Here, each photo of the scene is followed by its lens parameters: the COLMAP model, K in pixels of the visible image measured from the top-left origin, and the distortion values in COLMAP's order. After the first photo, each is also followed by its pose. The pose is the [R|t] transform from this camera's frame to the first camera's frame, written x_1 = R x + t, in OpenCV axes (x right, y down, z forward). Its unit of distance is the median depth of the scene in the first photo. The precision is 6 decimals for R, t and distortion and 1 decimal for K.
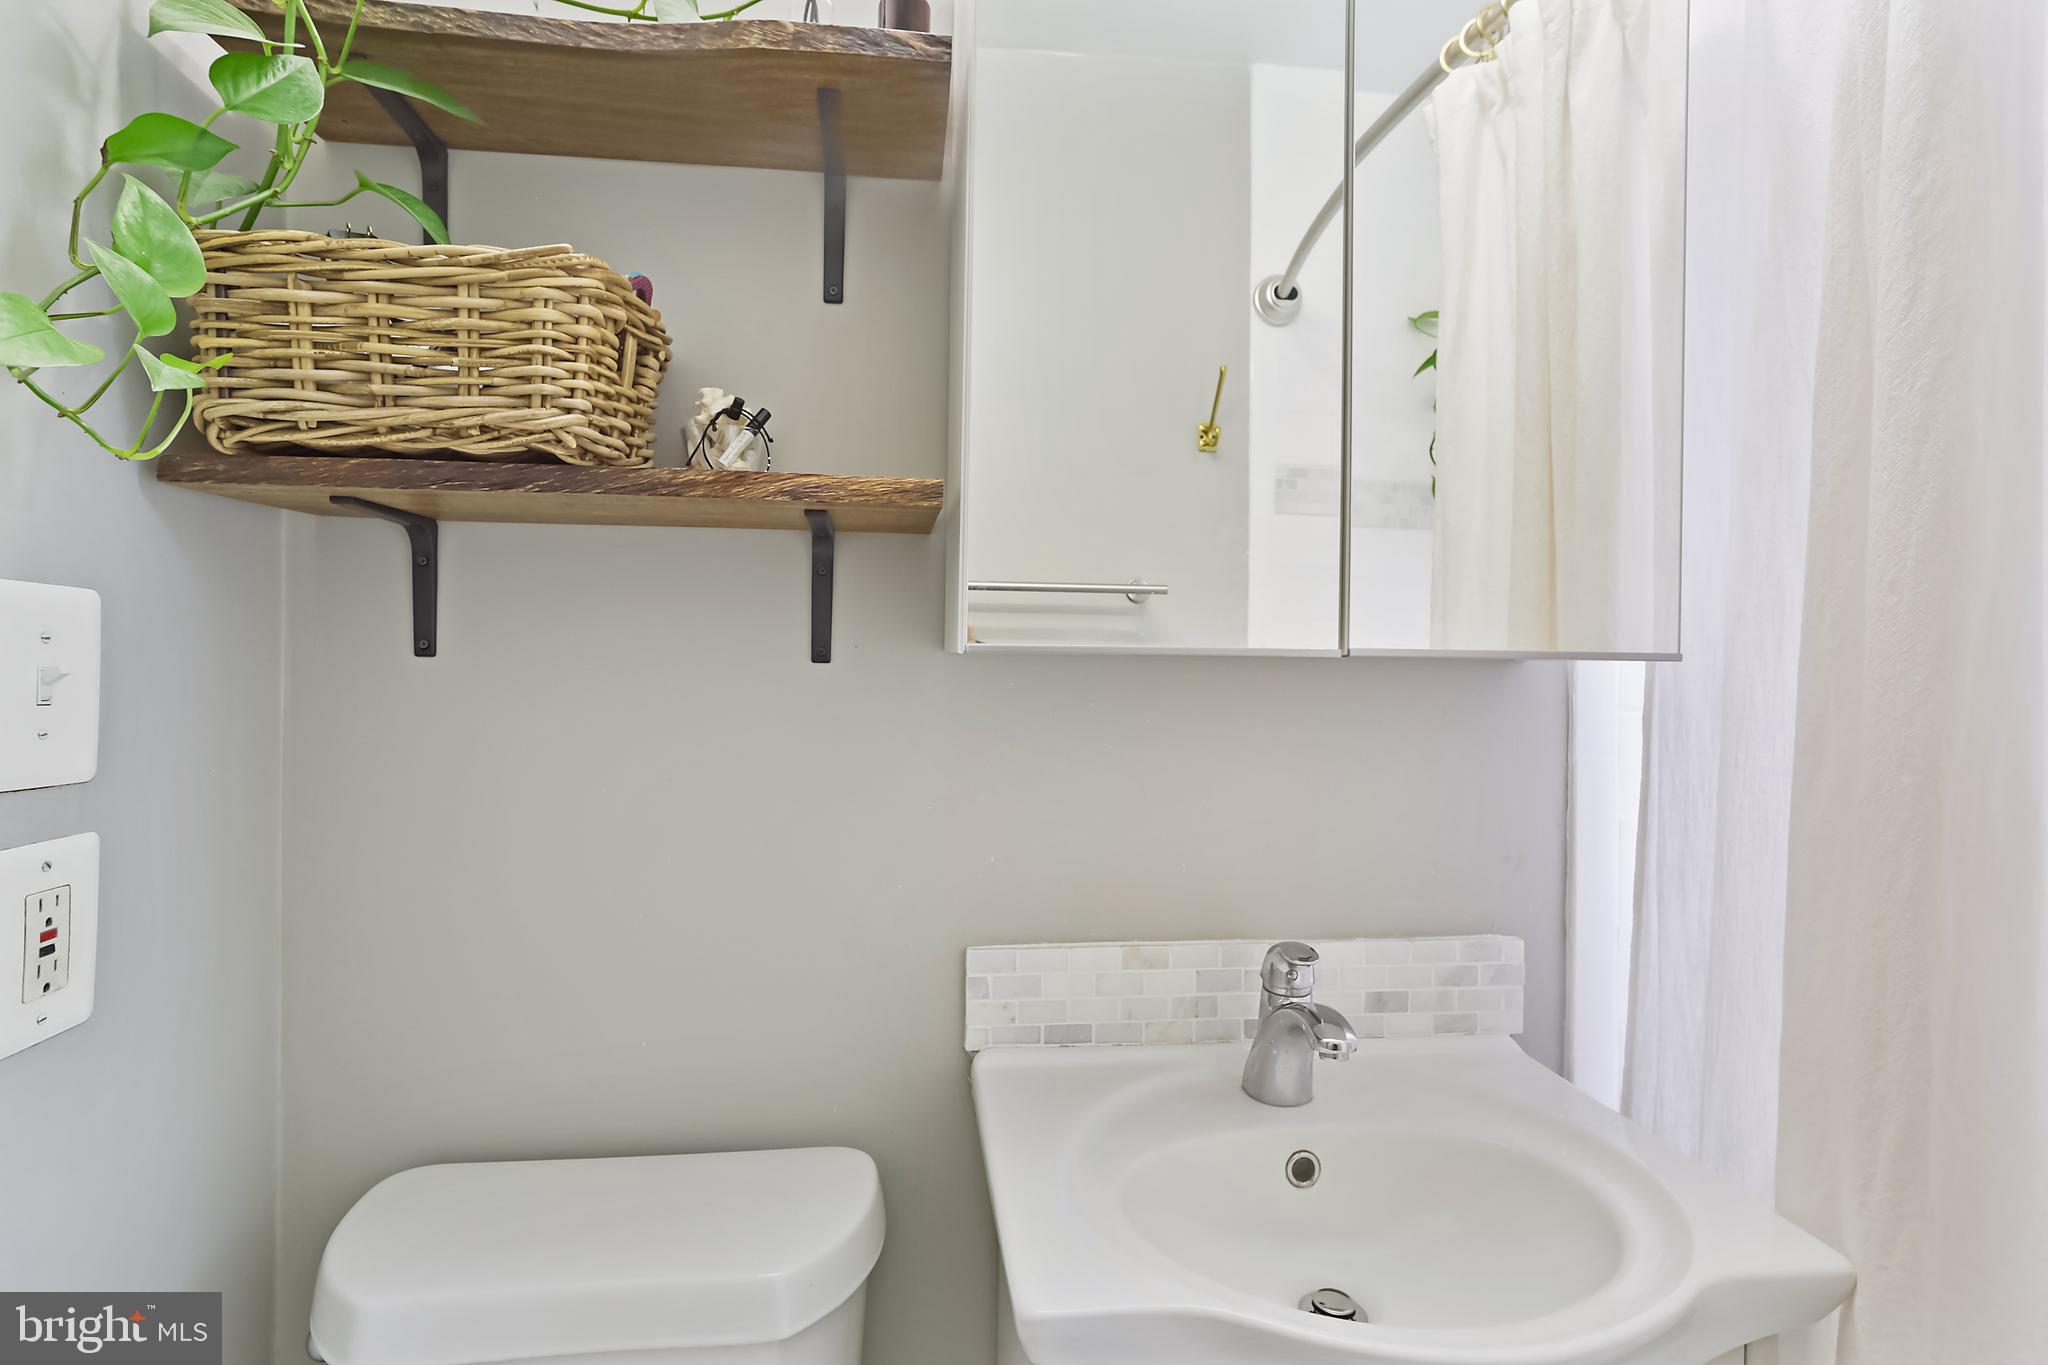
lens RADIAL K [[996.2, 0, 1001.7], [0, 996.2, 658.9], [0, 0, 1]] dist [-0.045401, 0.035349]
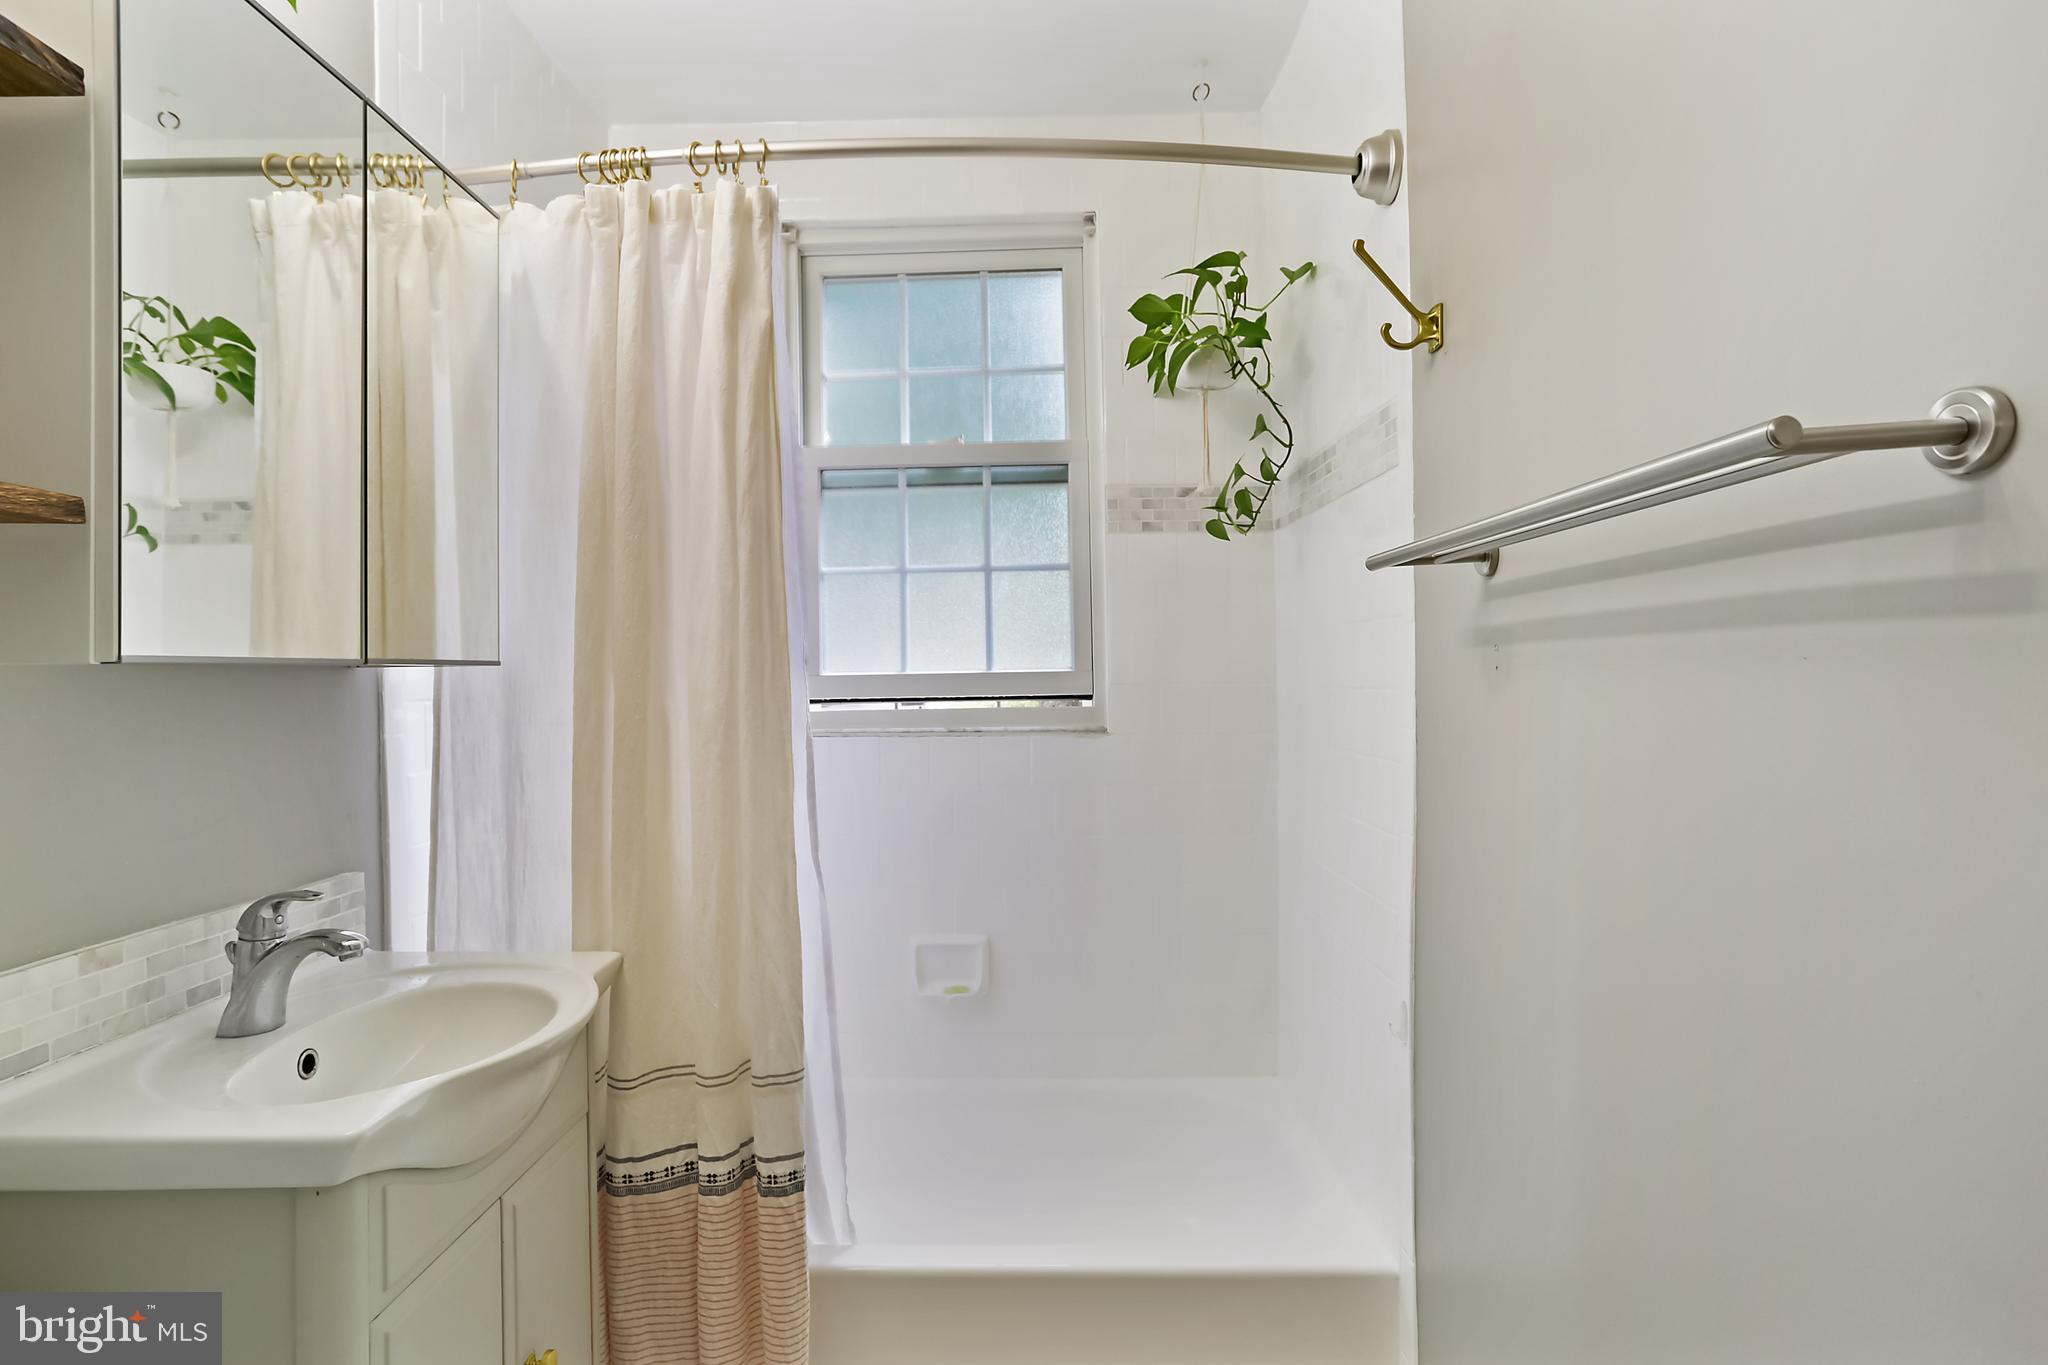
lens RADIAL K [[996.2, 0, 1001.7], [0, 996.2, 658.9], [0, 0, 1]] dist [-0.045401, 0.035349]
pose [[0.144210, -0.000865, 0.989547, -0.728481], [0.004319, 0.999991, 0.000245, -0.005461], [-0.989538, 0.004238, 0.144212, -0.071968]]
